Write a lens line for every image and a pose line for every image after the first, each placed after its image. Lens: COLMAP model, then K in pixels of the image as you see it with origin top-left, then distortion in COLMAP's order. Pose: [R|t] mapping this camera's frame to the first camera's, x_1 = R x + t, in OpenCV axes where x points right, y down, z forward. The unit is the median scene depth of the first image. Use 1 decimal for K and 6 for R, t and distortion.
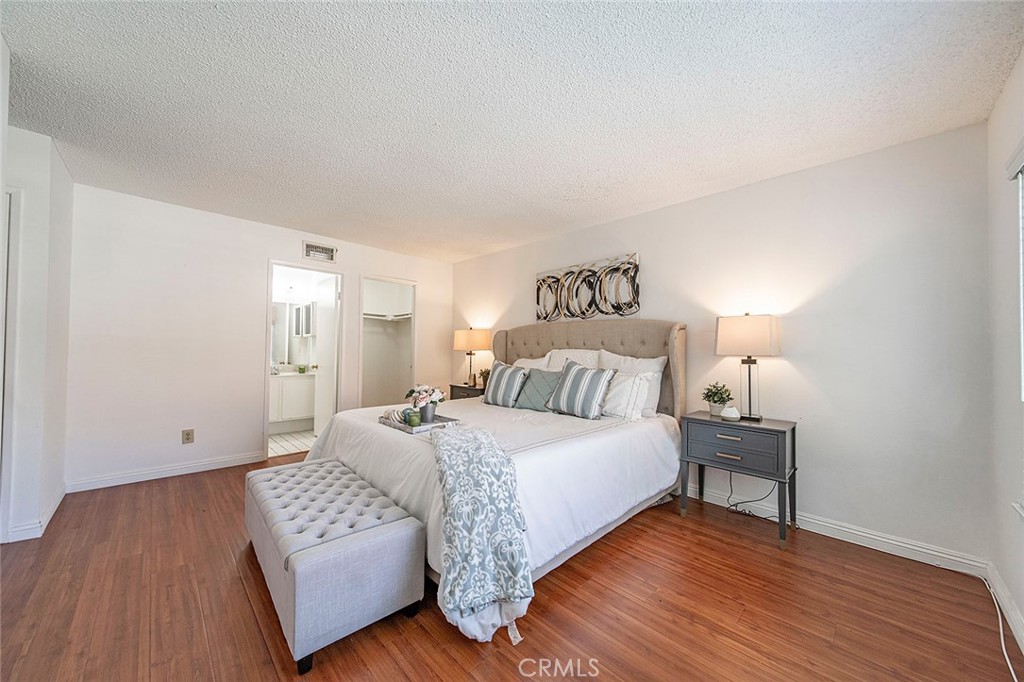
lens RADIAL K [[358.5, 0, 515.3], [0, 358.5, 343.9], [0, 0, 1]] dist [-0.008668, -0.000025]
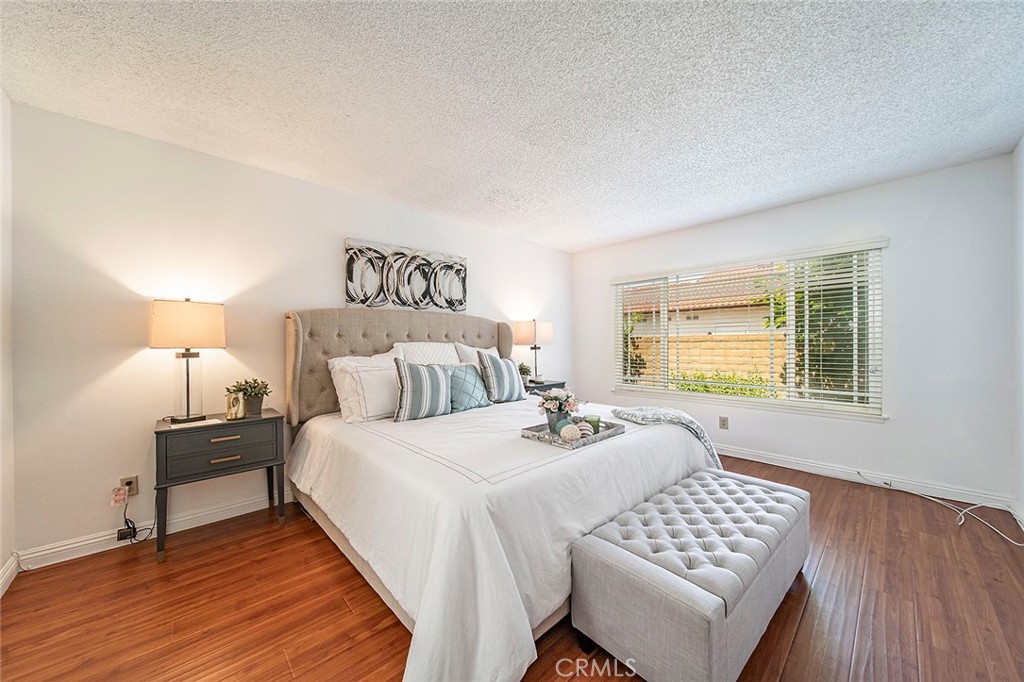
lens RADIAL K [[358.5, 0, 515.6], [0, 358.5, 341.3], [0, 0, 1]] dist [-0.008668, -0.000025]
pose [[0.033967, -0.008404, 0.999388, -0.724305], [-0.011208, 0.999899, 0.008790, 0.001775], [-0.999360, -0.011500, 0.033870, 0.711466]]
